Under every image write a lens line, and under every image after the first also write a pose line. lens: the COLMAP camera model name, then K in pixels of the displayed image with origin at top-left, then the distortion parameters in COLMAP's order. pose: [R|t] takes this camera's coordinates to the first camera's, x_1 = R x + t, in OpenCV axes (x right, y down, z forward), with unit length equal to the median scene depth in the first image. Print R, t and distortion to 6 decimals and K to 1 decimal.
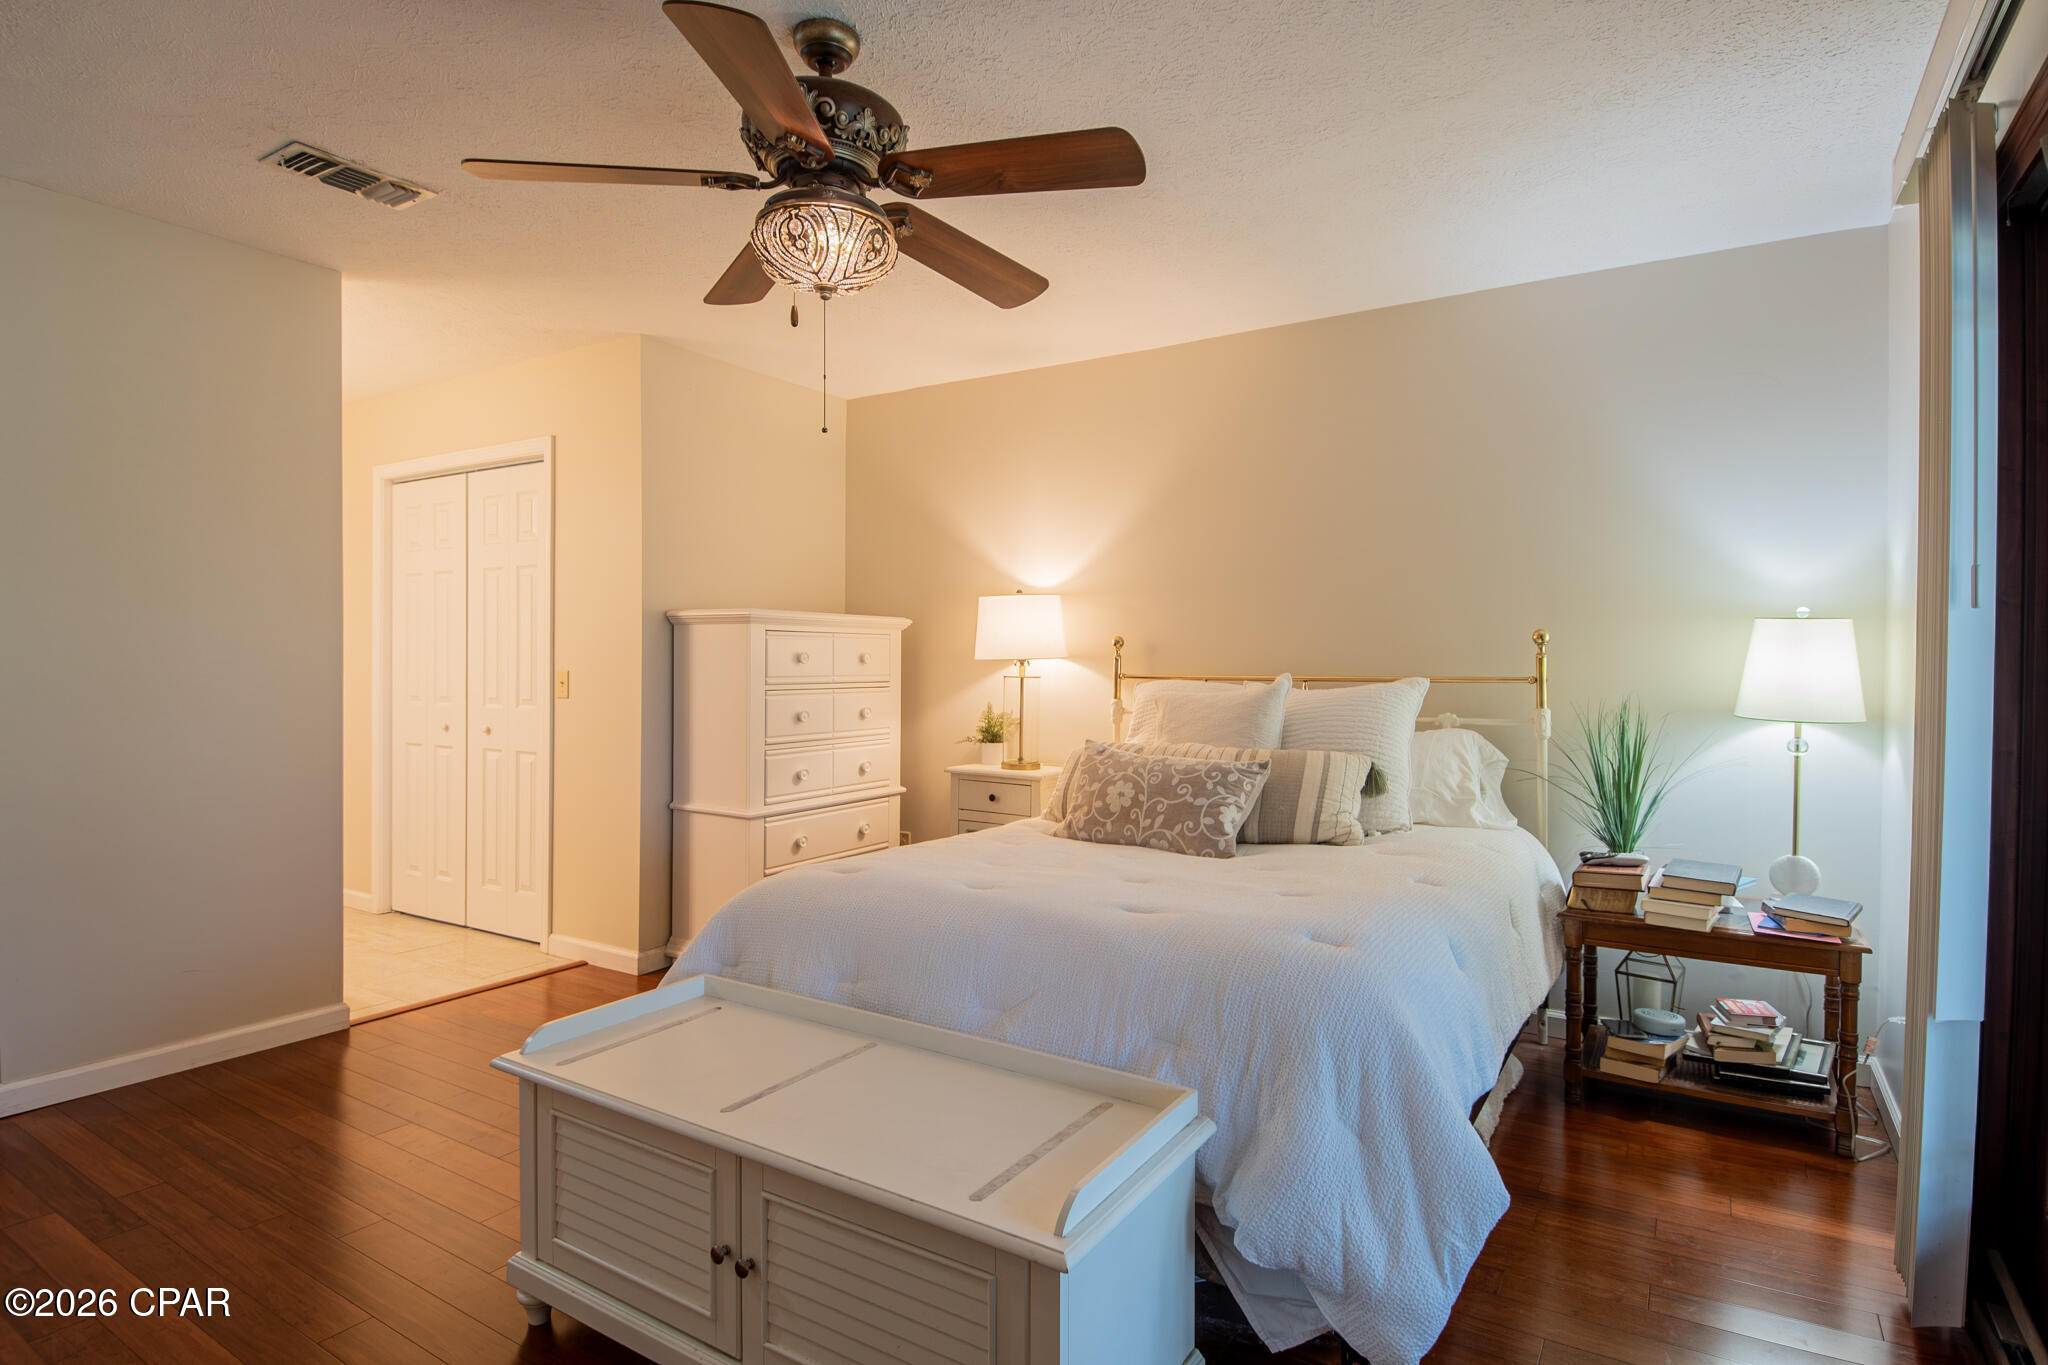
lens RADIAL K [[1061.9, 0, 1026.1], [0, 1061.9, 677.8], [0, 0, 1]] dist [0.049384, -0.053895]
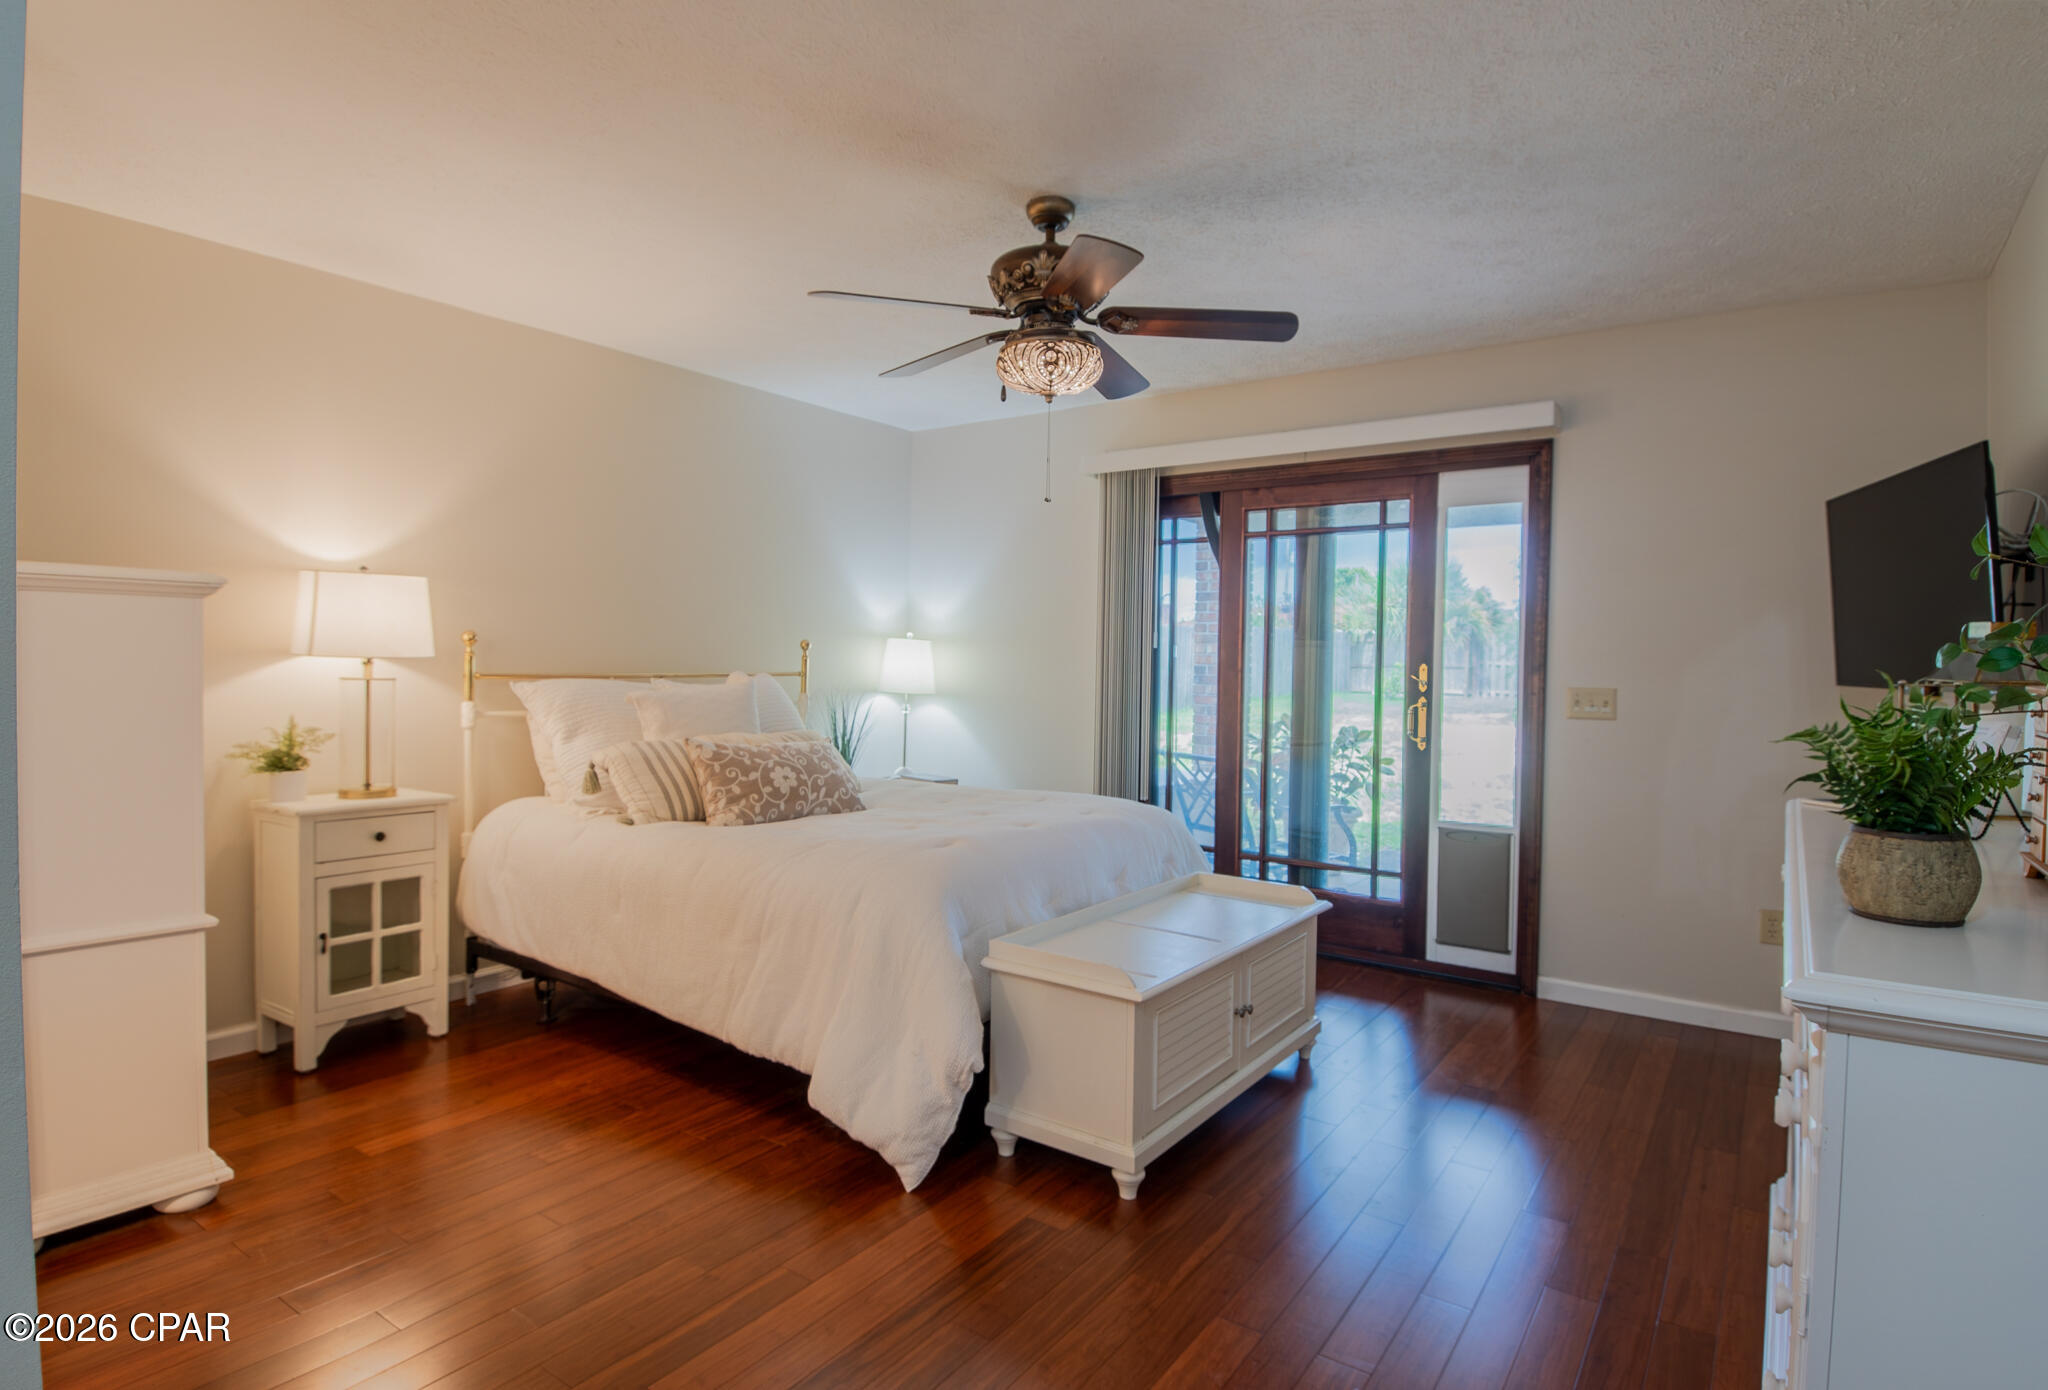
lens RADIAL K [[1103.8, 0, 1030.6], [0, 1103.8, 693.5], [0, 0, 1]] dist [0.004120, 0.000299]
pose [[0.029716, -0.034824, 0.998952, -1.121513], [-0.001043, 0.999391, 0.034871, -0.026353], [-0.999558, -0.002078, 0.029661, 0.693052]]
